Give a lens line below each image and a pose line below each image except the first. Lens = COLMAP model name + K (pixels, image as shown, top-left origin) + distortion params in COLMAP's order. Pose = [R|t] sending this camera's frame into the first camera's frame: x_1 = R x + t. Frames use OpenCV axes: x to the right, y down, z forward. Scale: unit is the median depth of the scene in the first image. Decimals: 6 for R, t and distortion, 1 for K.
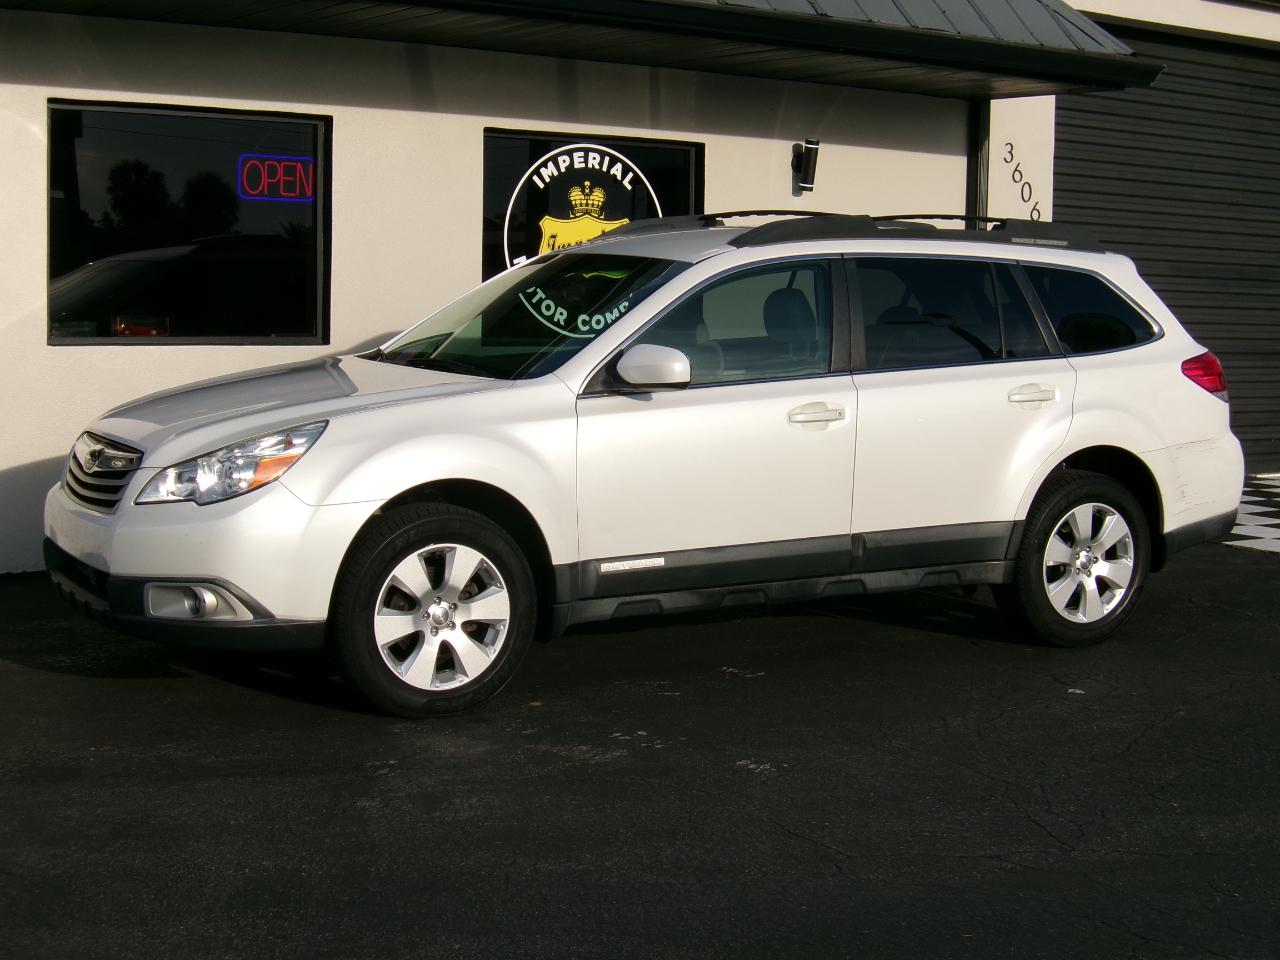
lens RADIAL K [[1975.8, 0, 640.0], [0, 1975.8, 480.0], [0, 0, 1]] dist [-0.116005, -0.012044]
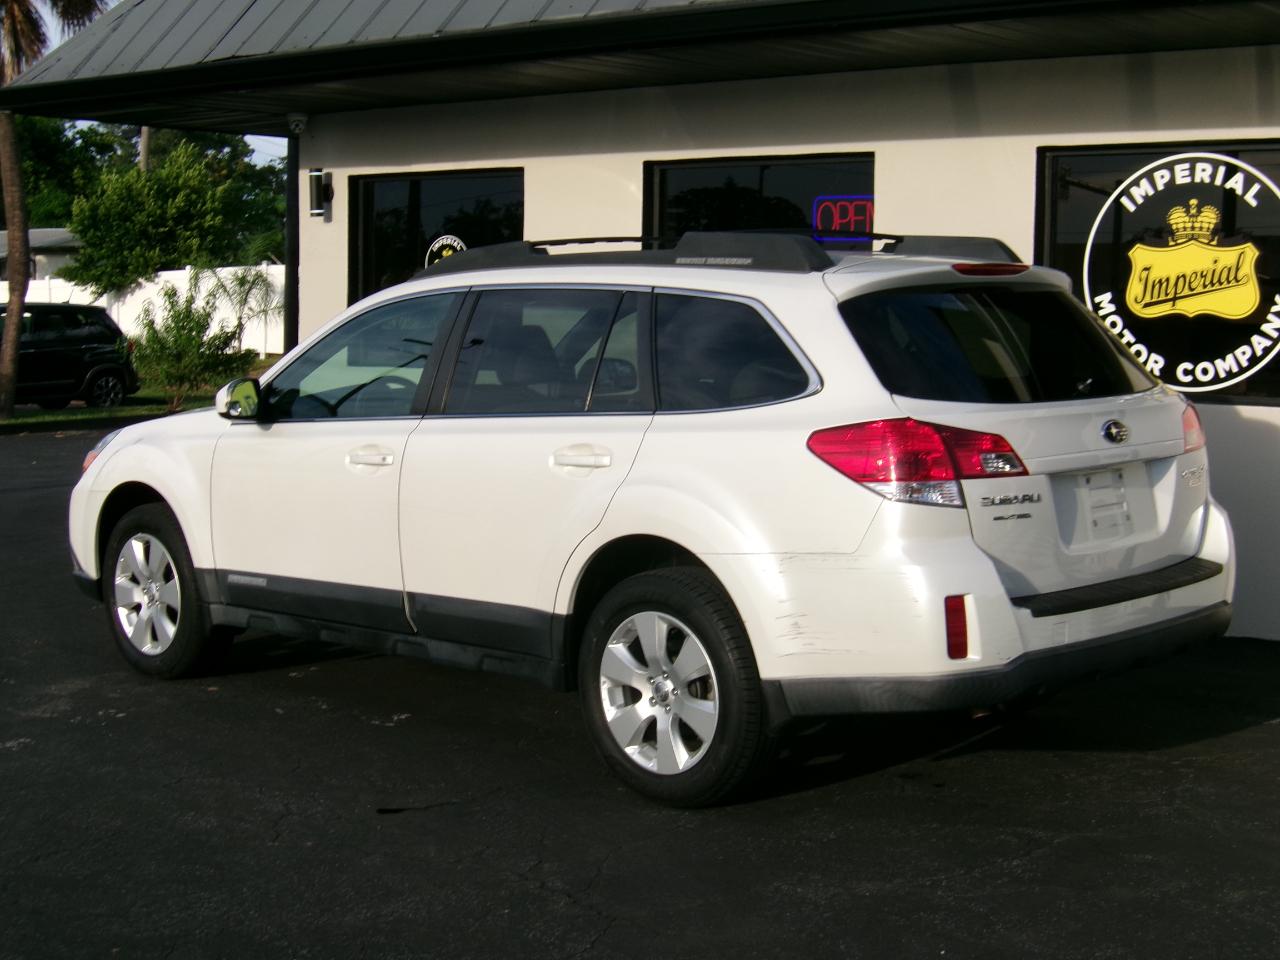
lens RADIAL K [[1975.8, 0, 640.0], [0, 1975.8, 480.0], [0, 0, 1]] dist [-0.116005, -0.012044]
pose [[0.270617, 0.072437, -0.959958, 0.739686], [-0.098939, 0.993978, 0.047113, -0.057012], [0.957589, 0.082228, 0.276154, 0.618168]]
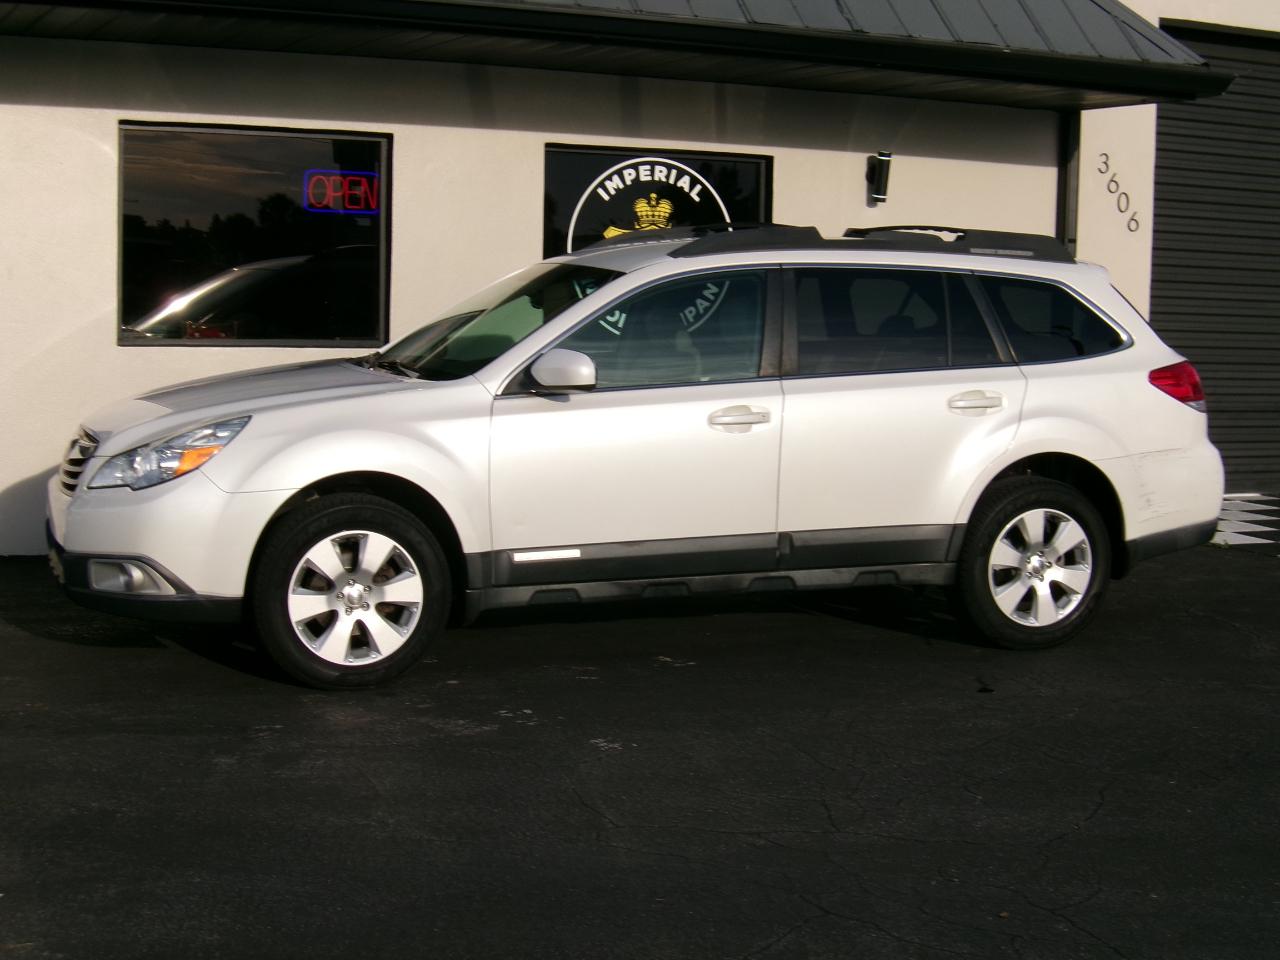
lens RADIAL K [[1975.8, 0, 640.0], [0, 1975.8, 480.0], [0, 0, 1]] dist [-0.116005, -0.012044]
pose [[0.986567, 0.019006, -0.162249, 0.149034], [-0.019621, 0.999805, -0.002183, 0.002416], [0.162176, 0.005337, 0.986747, -0.030617]]
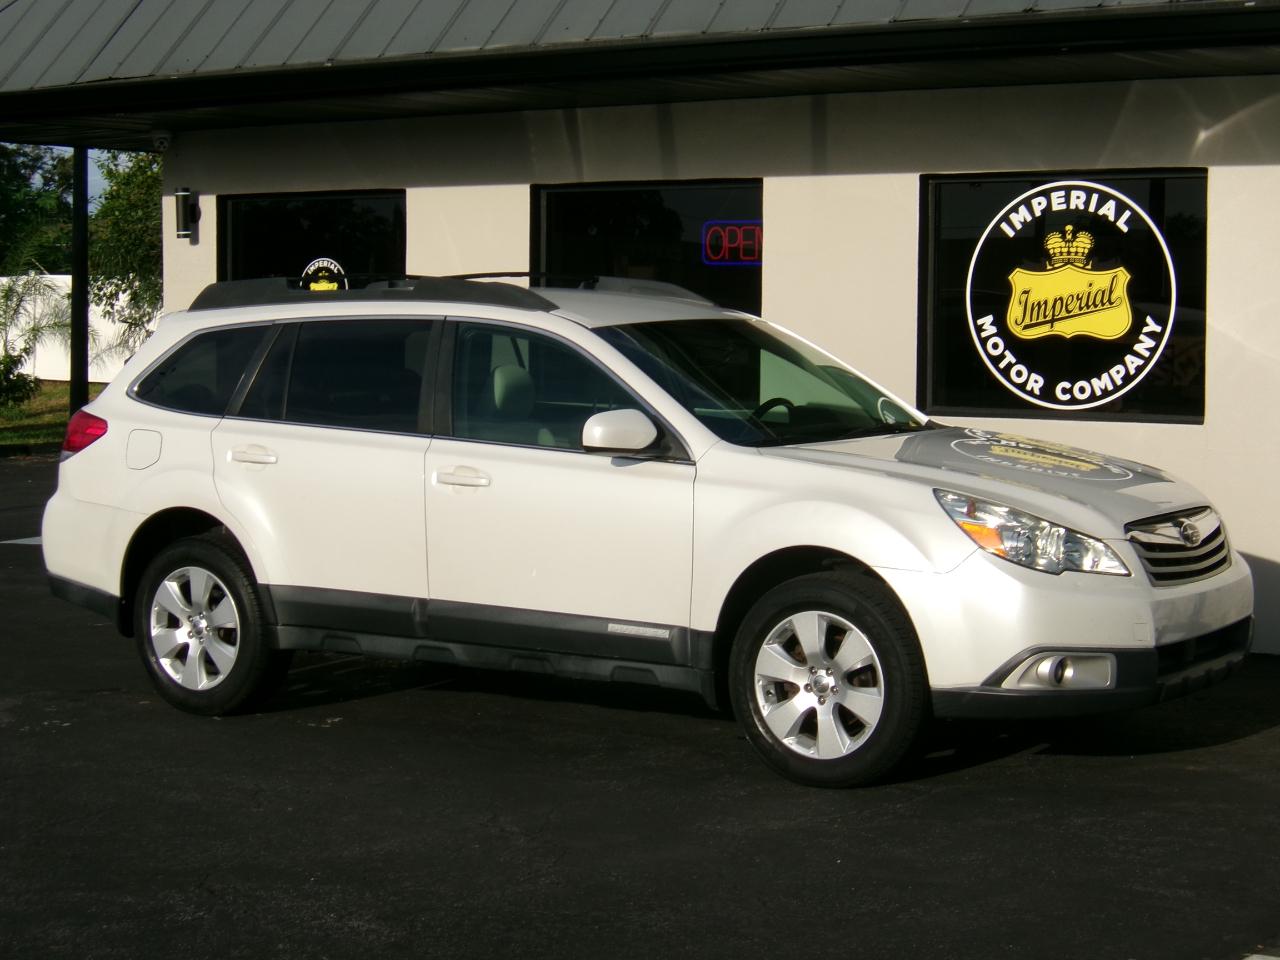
lens RADIAL K [[2461.0, 0, 640.0], [0, 2461.0, 480.0], [0, 0, 1]] dist [-0.094170, -0.141922]
pose [[0.340911, 0.048785, -0.938829, 0.968725], [-0.088499, 0.995883, 0.019613, -0.051437], [0.935921, 0.076399, 0.343825, 0.515206]]
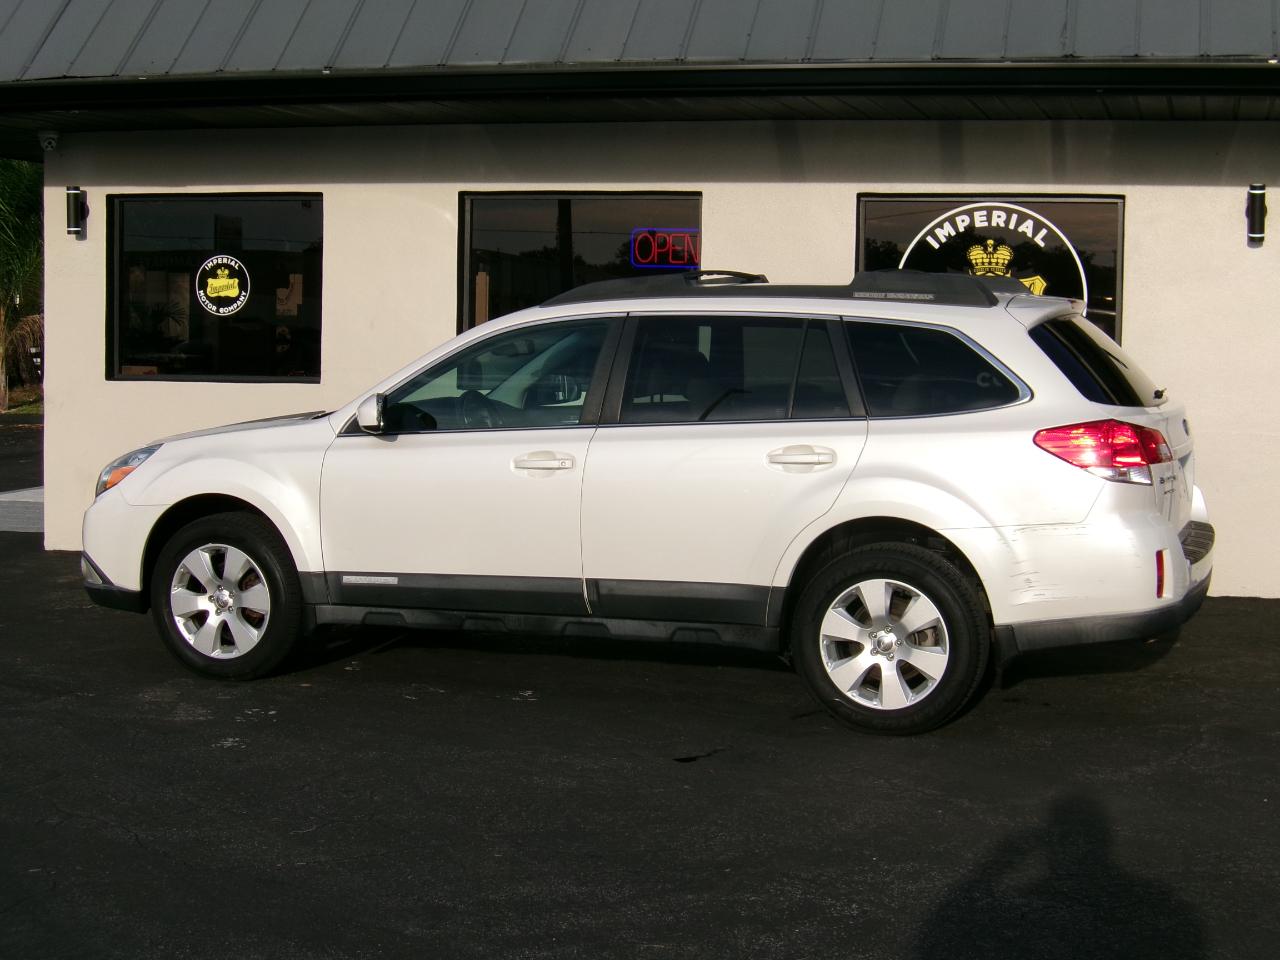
lens RADIAL K [[1975.8, 0, 640.0], [0, 1975.8, 480.0], [0, 0, 1]] dist [-0.116005, -0.012044]
pose [[0.639829, 0.055436, -0.766515, 0.678269], [-0.078311, 0.996906, 0.006730, -0.025109], [0.764517, 0.055720, 0.642191, 0.251123]]
